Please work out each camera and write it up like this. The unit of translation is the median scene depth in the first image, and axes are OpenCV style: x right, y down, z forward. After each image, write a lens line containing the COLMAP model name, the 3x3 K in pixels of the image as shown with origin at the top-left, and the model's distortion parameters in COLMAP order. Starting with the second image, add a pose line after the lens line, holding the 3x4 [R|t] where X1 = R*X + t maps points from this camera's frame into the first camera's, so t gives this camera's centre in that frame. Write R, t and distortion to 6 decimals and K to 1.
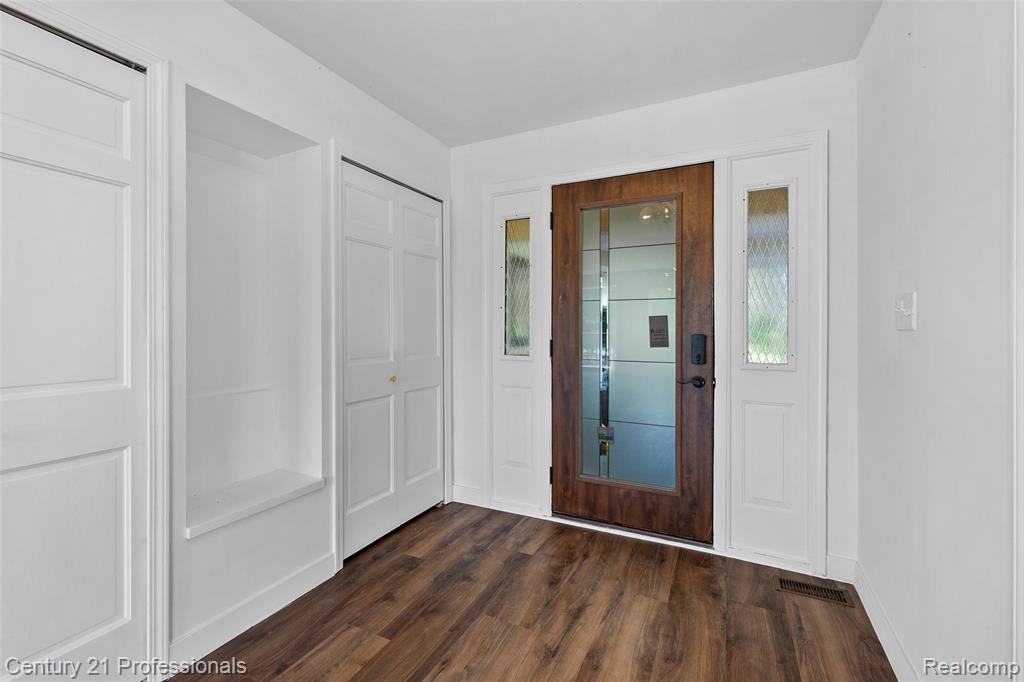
lens RADIAL K [[443.6, 0, 511.1], [0, 443.6, 330.2], [0, 0, 1]] dist [-0.005115, 0.000455]
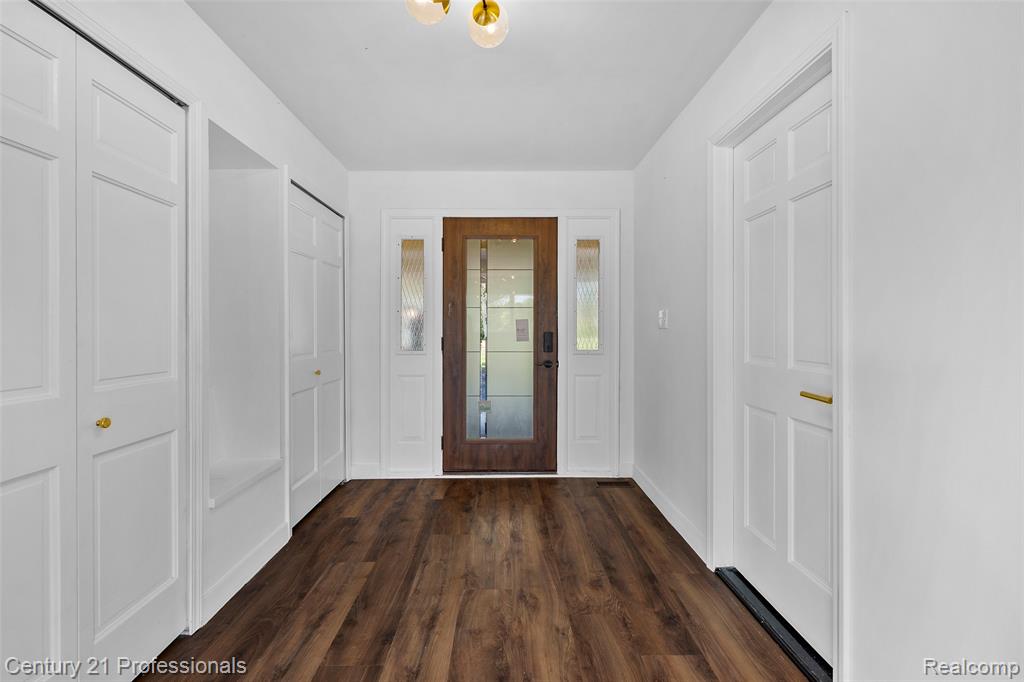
lens RADIAL K [[443.6, 0, 510.9], [0, 443.6, 336.6], [0, 0, 1]] dist [-0.005115, 0.000455]
pose [[0.888439, -0.010531, 0.458874, -0.368438], [0.005079, 0.999901, 0.013112, 0.004348], [-0.458967, -0.009319, 0.888405, -0.263475]]
